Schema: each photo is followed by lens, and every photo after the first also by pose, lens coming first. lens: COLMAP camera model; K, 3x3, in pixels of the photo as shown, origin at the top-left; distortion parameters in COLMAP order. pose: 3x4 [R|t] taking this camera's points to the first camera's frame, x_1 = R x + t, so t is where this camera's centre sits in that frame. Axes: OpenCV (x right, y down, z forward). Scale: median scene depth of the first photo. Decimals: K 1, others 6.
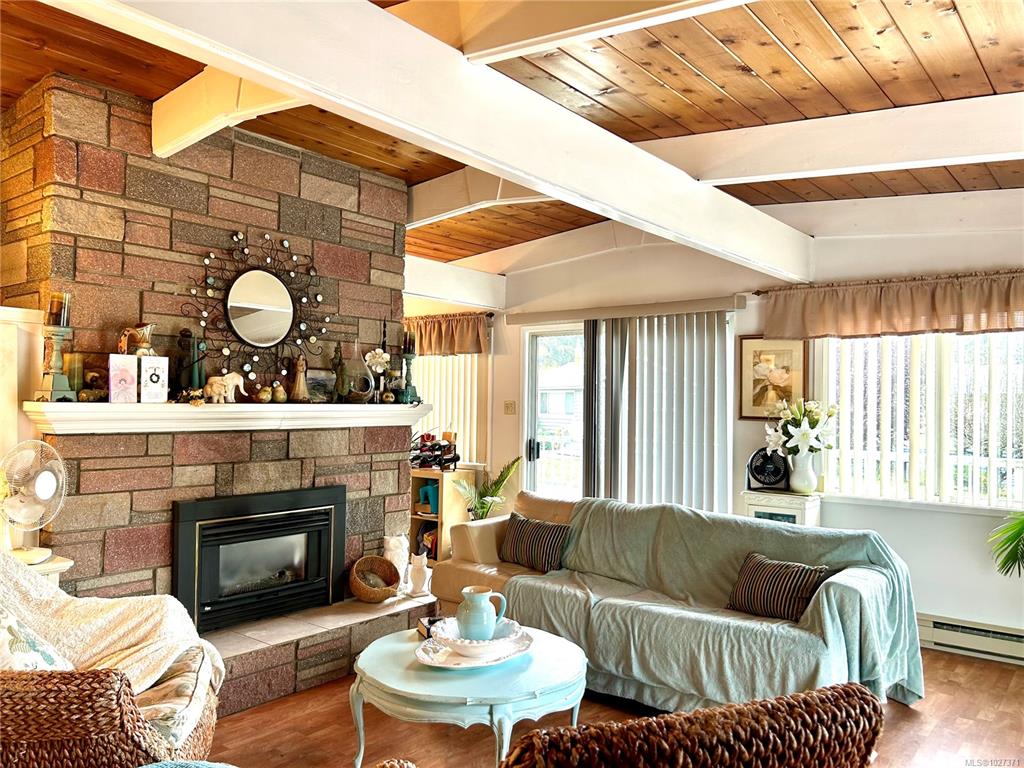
lens RADIAL K [[775.0, 0, 516.3], [0, 775.0, 394.1], [0, 0, 1]] dist [0.053118, -0.061406]
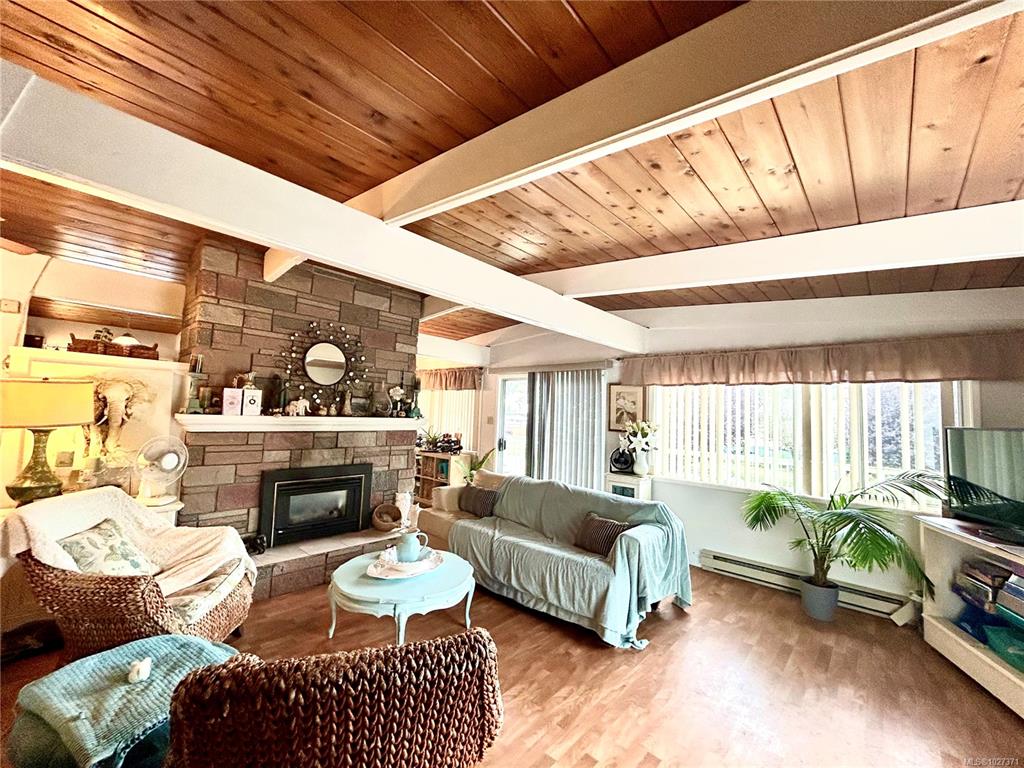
lens RADIAL K [[416.0, 0, 513.1], [0, 416.0, 386.2], [0, 0, 1]] dist [-0.001747, 0.001531]
pose [[0.997642, 0.019385, -0.065840, 0.176006], [-0.023090, 0.998164, -0.056000, -0.014263], [0.064633, 0.057388, 0.996258, 0.069810]]
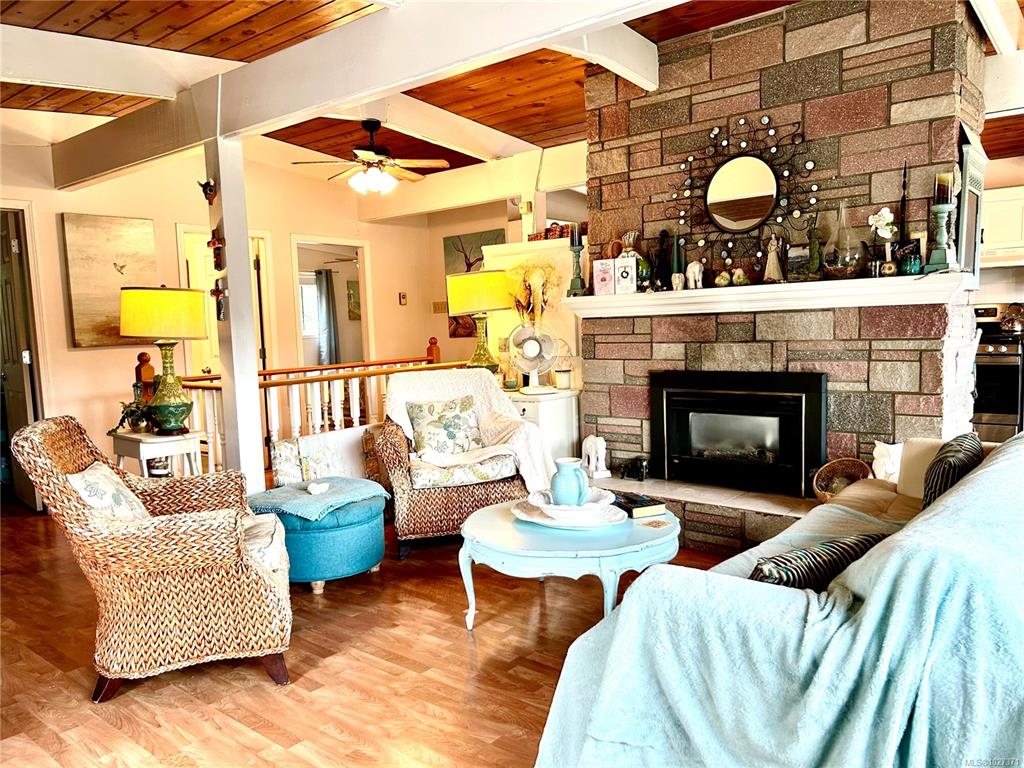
lens RADIAL K [[775.0, 0, 507.9], [0, 775.0, 395.1], [0, 0, 1]] dist [0.053118, -0.061406]
pose [[-0.030264, 0.086747, -0.995771, 0.754795], [0.046063, 0.995290, 0.085305, 0.053619], [0.998480, -0.043287, -0.034117, 0.735162]]
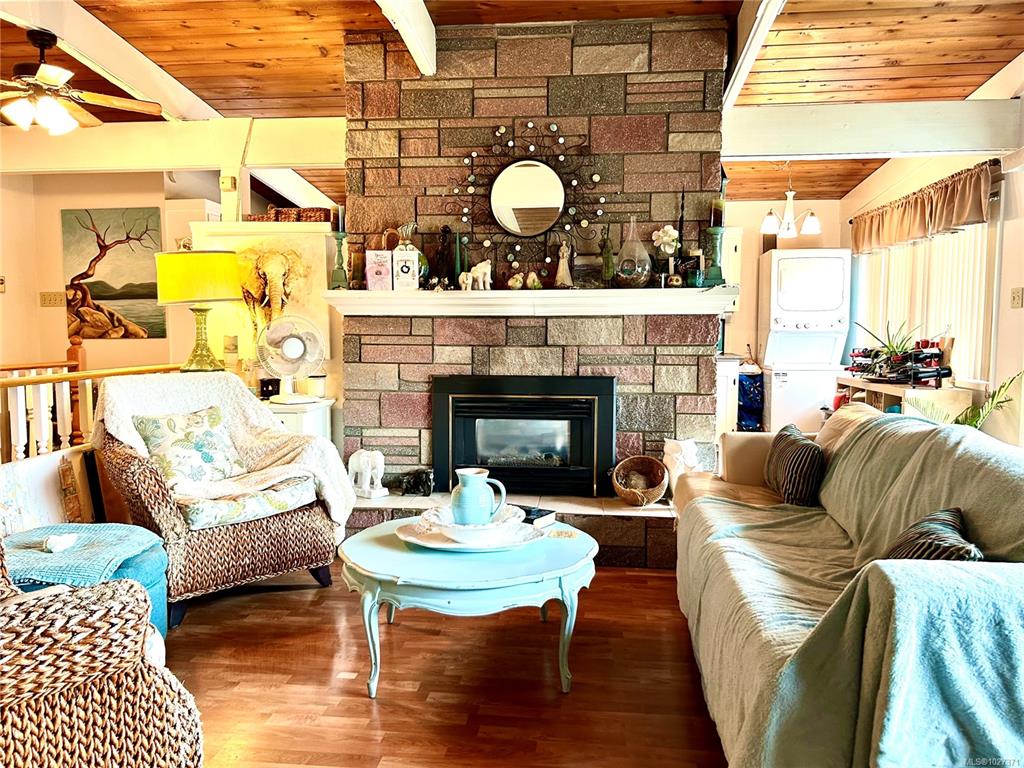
lens RADIAL K [[775.0, 0, 508.8], [0, 775.0, 391.0], [0, 0, 1]] dist [0.053118, -0.061406]
pose [[0.536732, 0.052382, -0.842125, 0.550849], [0.012956, 0.997442, 0.070300, 0.073463], [0.843653, -0.048643, 0.534681, 0.430506]]
